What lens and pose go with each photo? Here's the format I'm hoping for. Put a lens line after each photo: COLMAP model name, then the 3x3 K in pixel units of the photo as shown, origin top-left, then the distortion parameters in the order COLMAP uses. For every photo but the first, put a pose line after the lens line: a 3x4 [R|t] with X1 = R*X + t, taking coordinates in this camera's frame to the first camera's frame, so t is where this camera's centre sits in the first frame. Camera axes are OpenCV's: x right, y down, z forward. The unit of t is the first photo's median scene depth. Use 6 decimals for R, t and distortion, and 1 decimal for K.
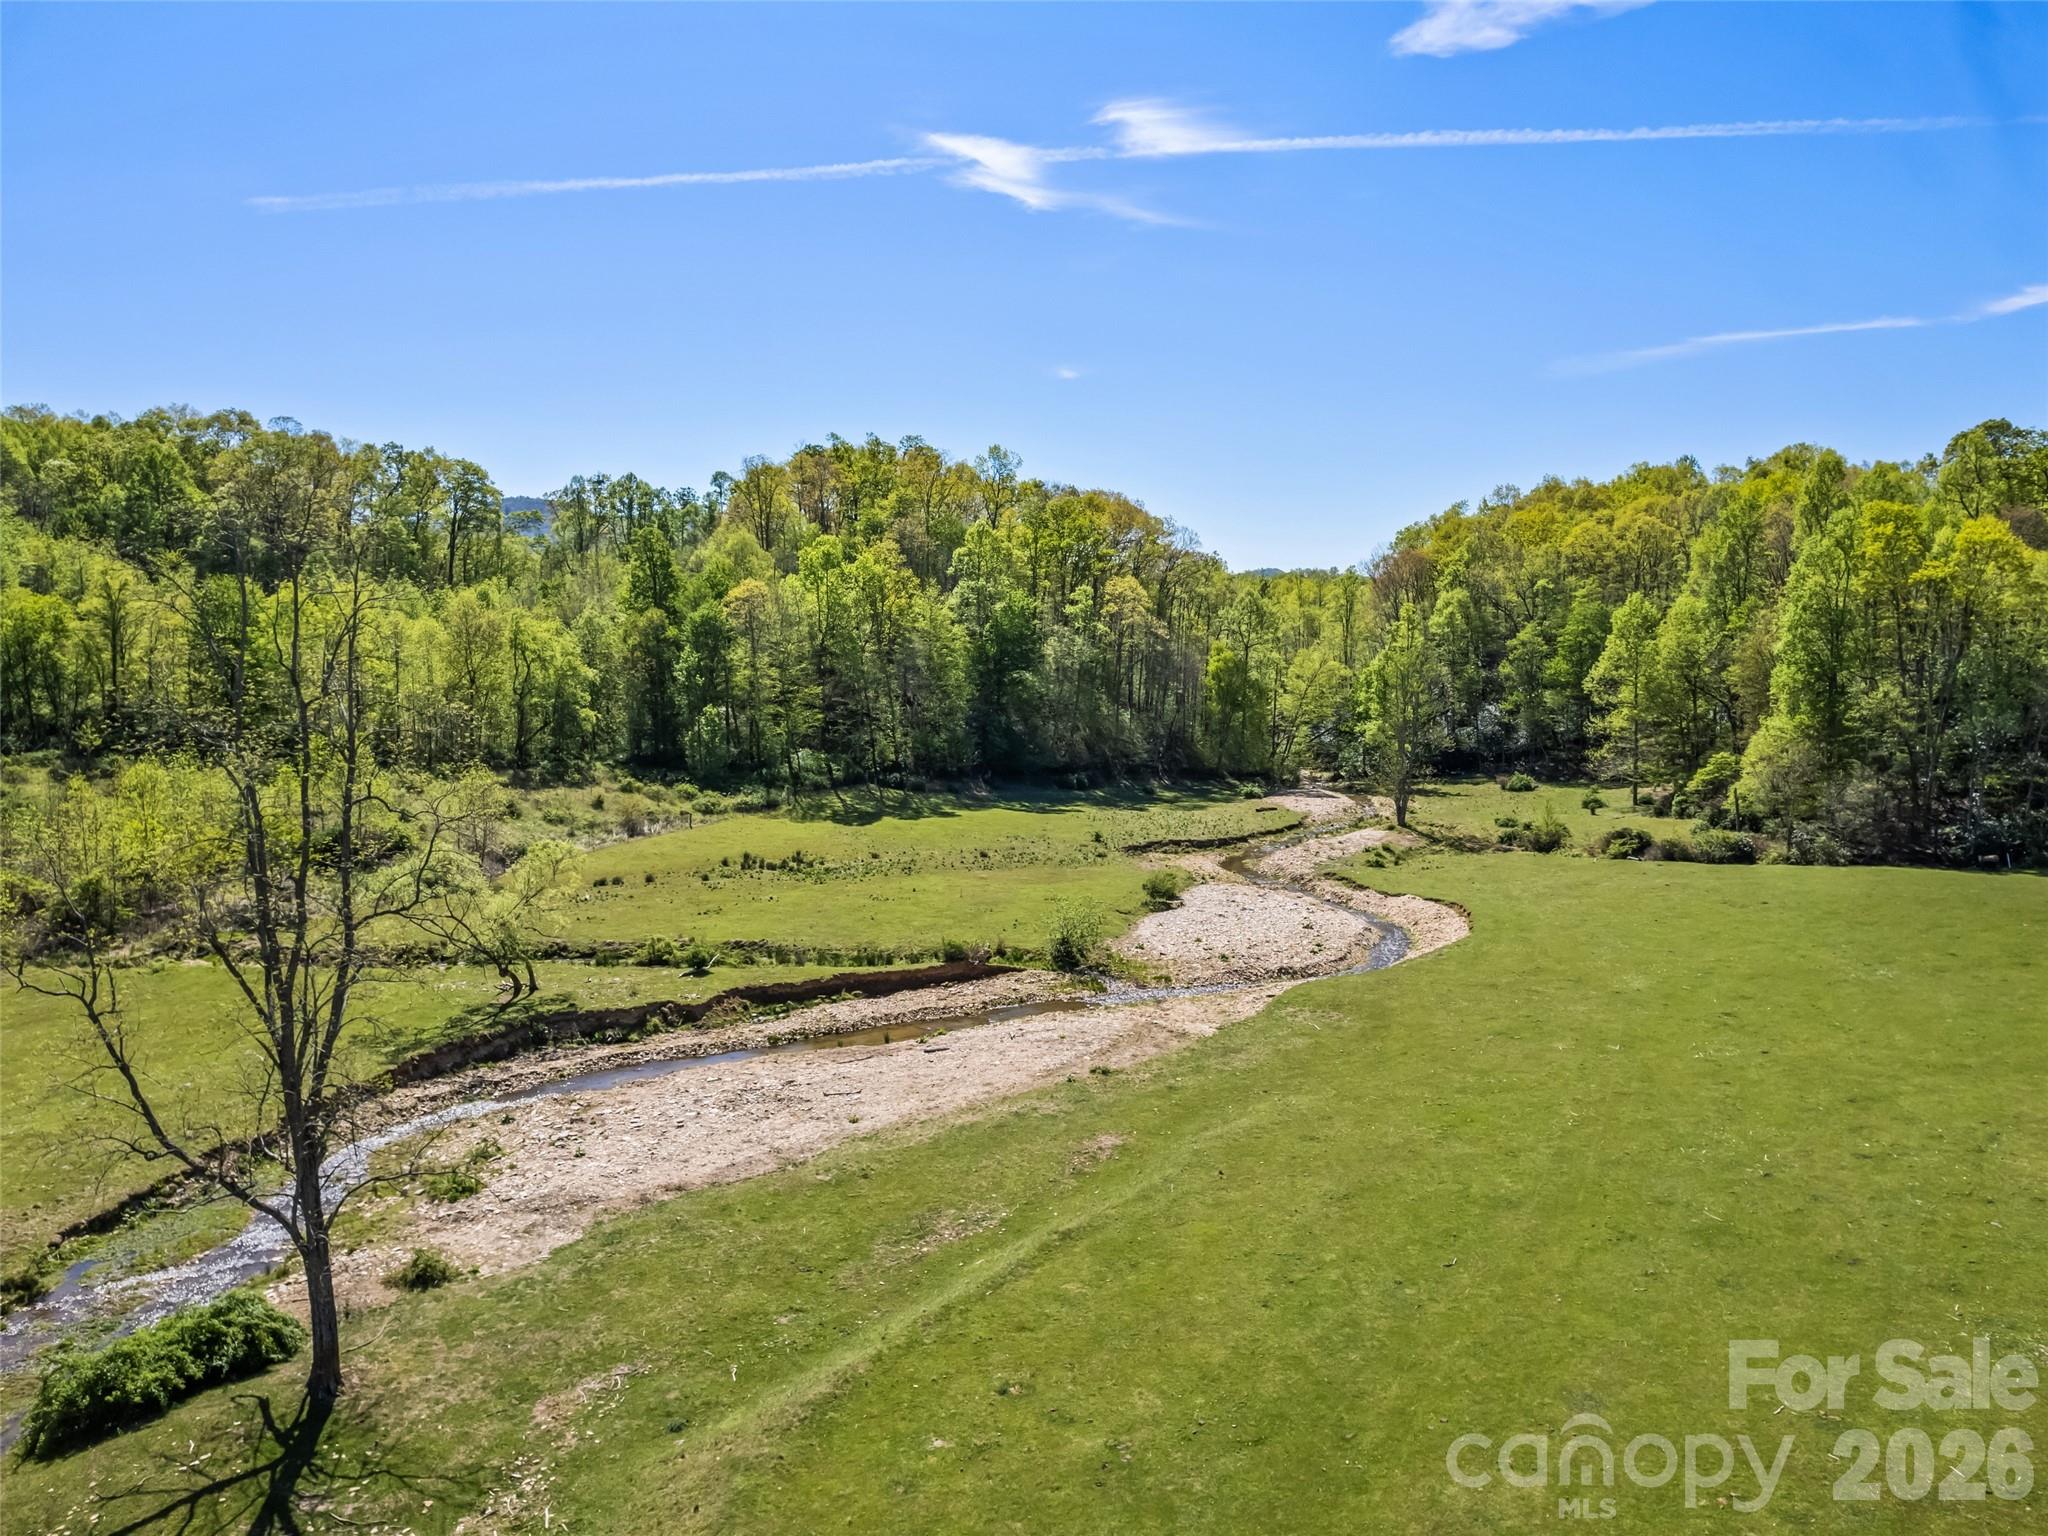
lens RADIAL K [[1478.4, 0, 1033.1], [0, 1478.4, 776.5], [0, 0, 1]] dist [-0.046045, 0.011017]
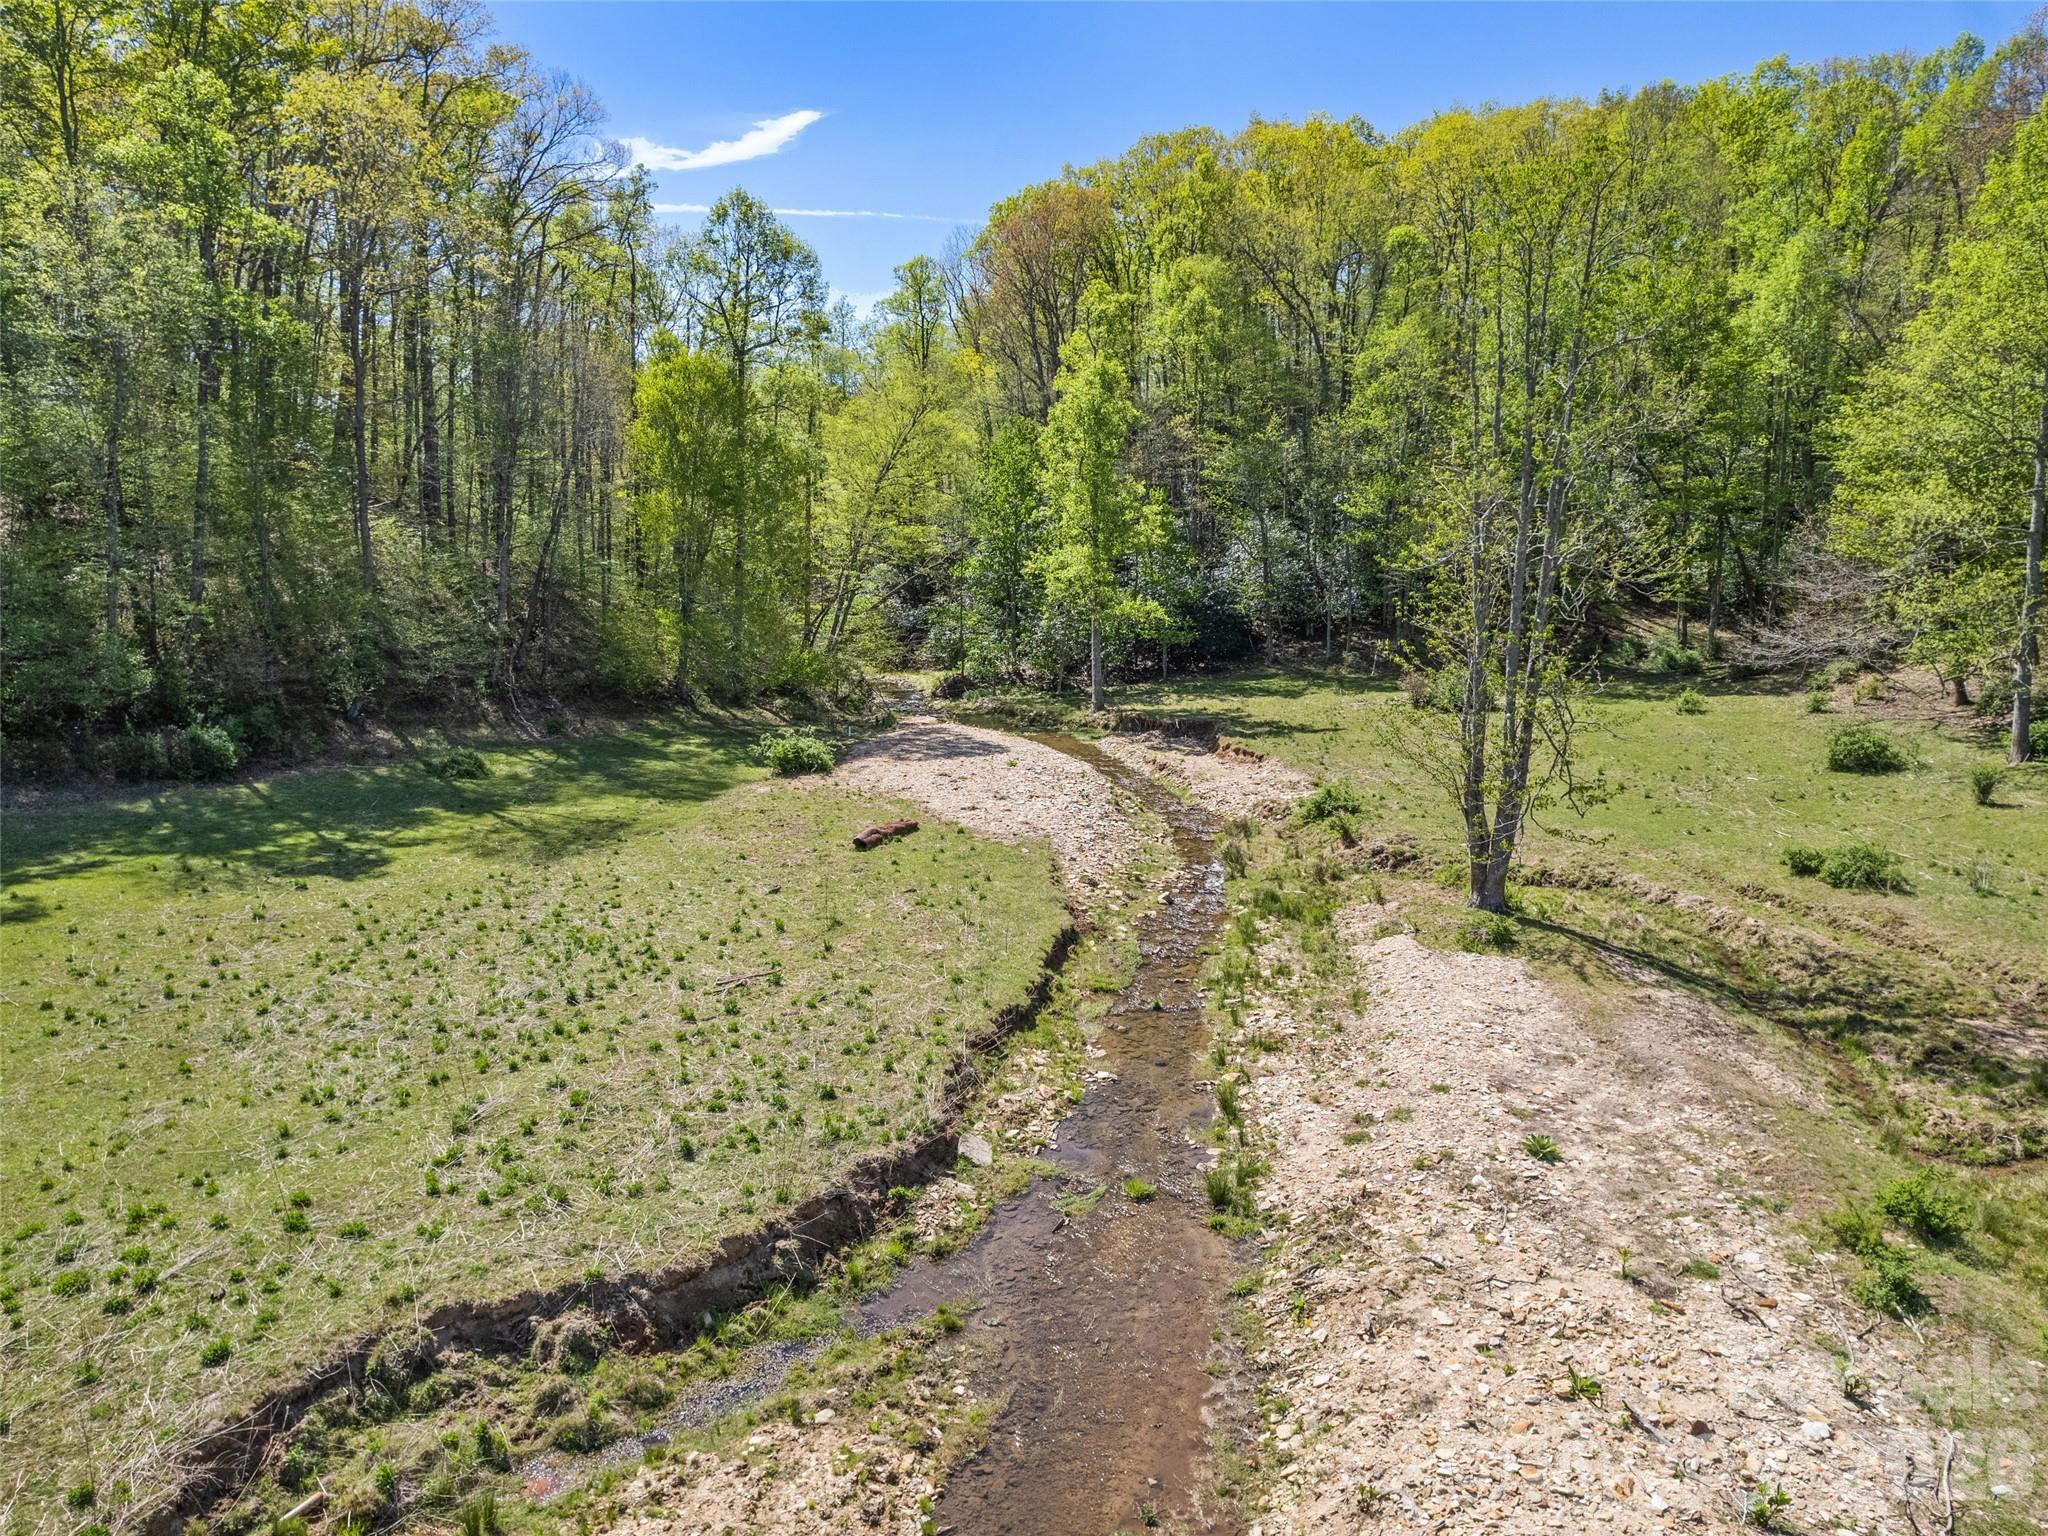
lens RADIAL K [[1466.4, 0, 1018.4], [0, 1466.4, 762.7], [0, 0, 1]] dist [-0.062514, 0.047056]
pose [[0.925278, -0.057373, 0.374925, 0.081105], [0.033283, 0.996962, 0.070420, -0.009310], [-0.377826, -0.052680, 0.924377, 0.765371]]
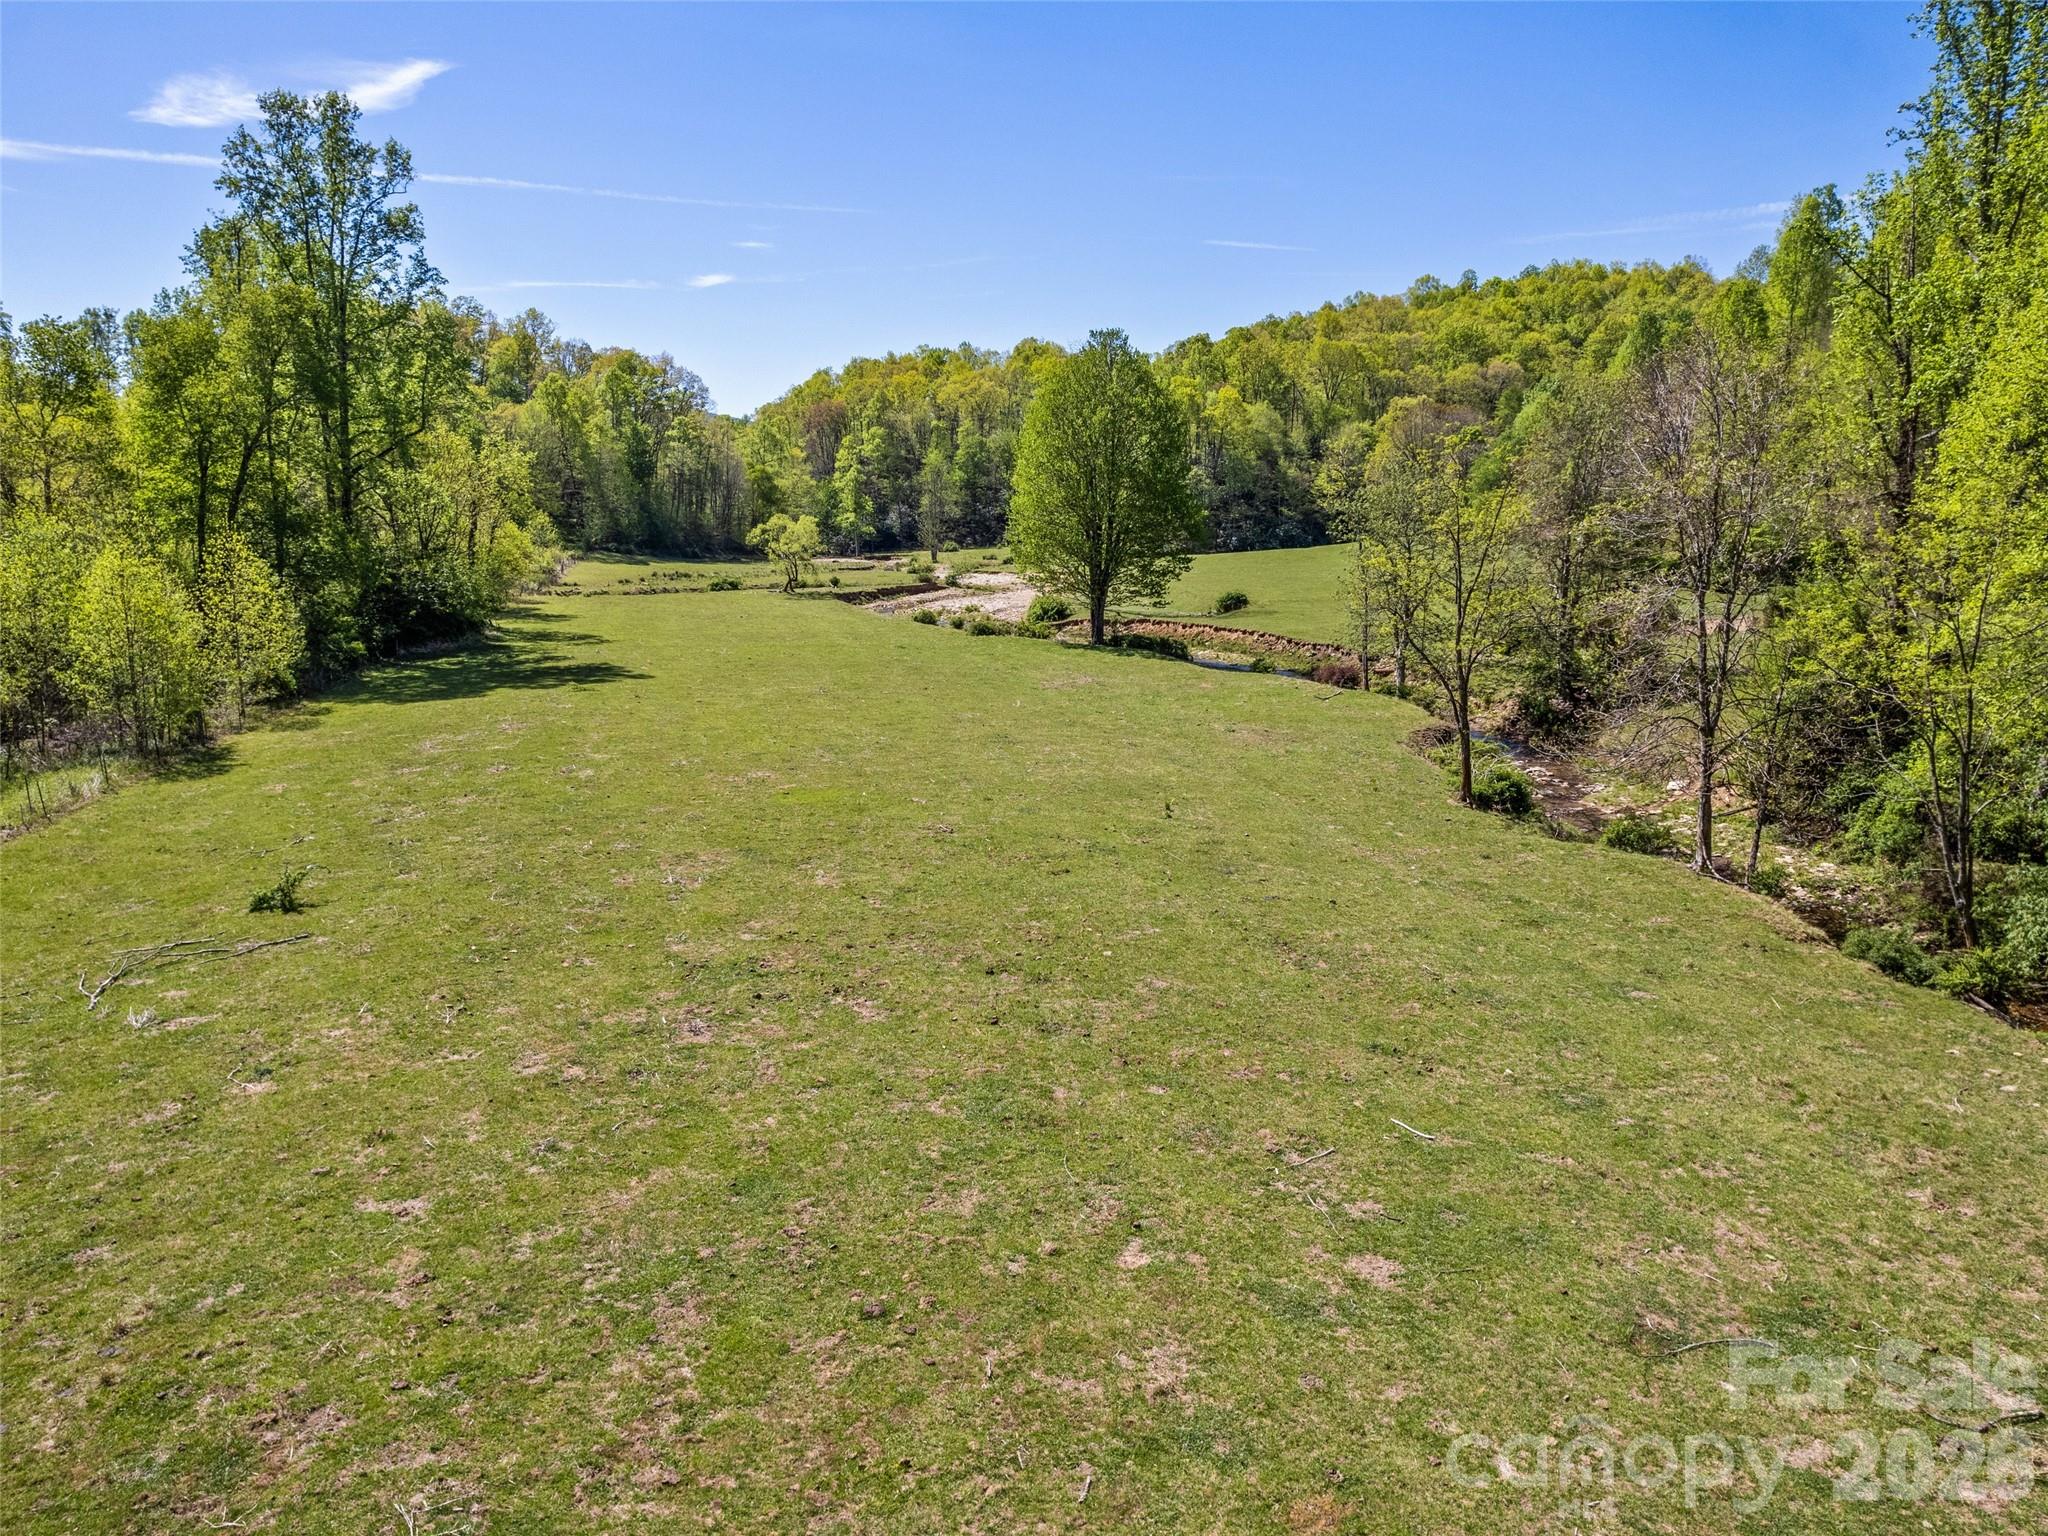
lens RADIAL K [[1466.4, 0, 1025.1], [0, 1466.4, 767.1], [0, 0, 1]] dist [-0.062514, 0.047056]
pose [[0.809421, -0.108309, 0.577154, -0.615294], [0.062110, 0.993121, 0.099265, 0.099367], [-0.583935, -0.044500, 0.810580, -0.393845]]
